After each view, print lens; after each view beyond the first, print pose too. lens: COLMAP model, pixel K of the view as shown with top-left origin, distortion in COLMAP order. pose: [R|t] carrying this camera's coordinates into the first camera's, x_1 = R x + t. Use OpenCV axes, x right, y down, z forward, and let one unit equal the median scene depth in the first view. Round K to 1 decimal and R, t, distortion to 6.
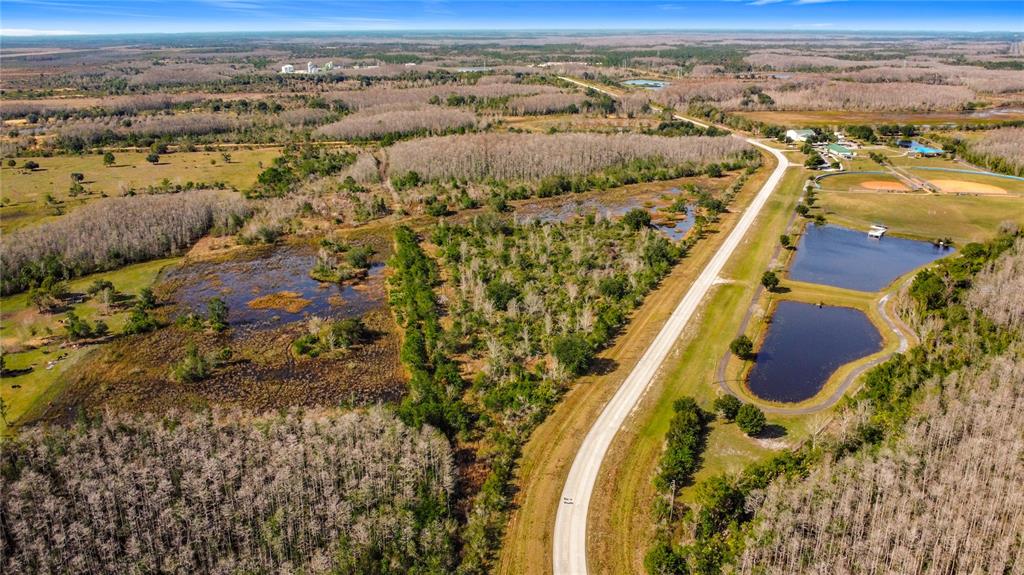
lens RADIAL K [[755.4, 0, 524.1], [0, 755.4, 270.2], [0, 0, 1]] dist [-0.009656, -0.048978]
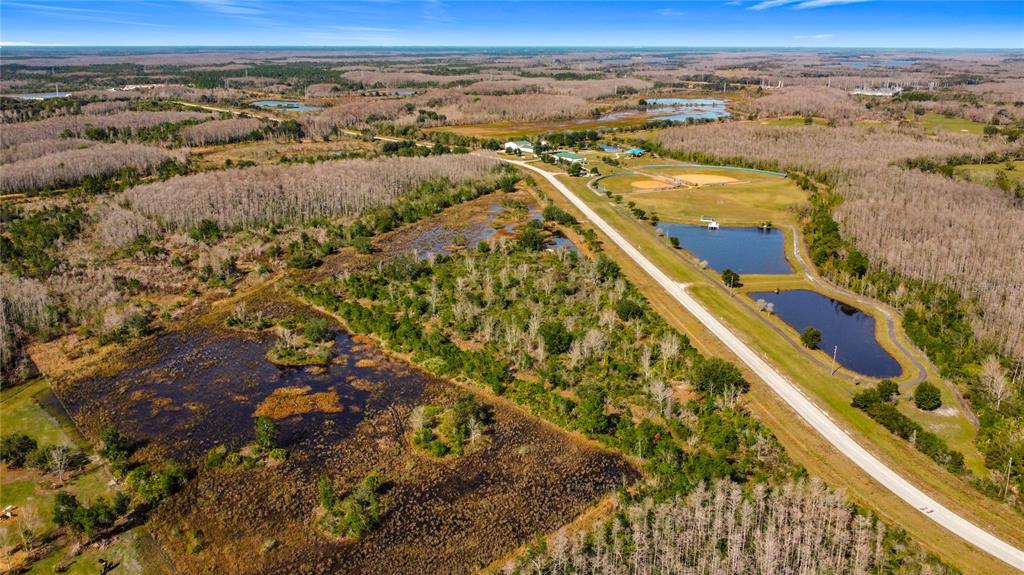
lens RADIAL K [[755.4, 0, 524.1], [0, 755.4, 270.2], [0, 0, 1]] dist [-0.009656, -0.048978]
pose [[0.806816, -0.158768, 0.569070, -0.209684], [0.171130, 0.984725, 0.032109, -0.032090], [-0.565475, 0.071479, 0.821662, 0.106283]]
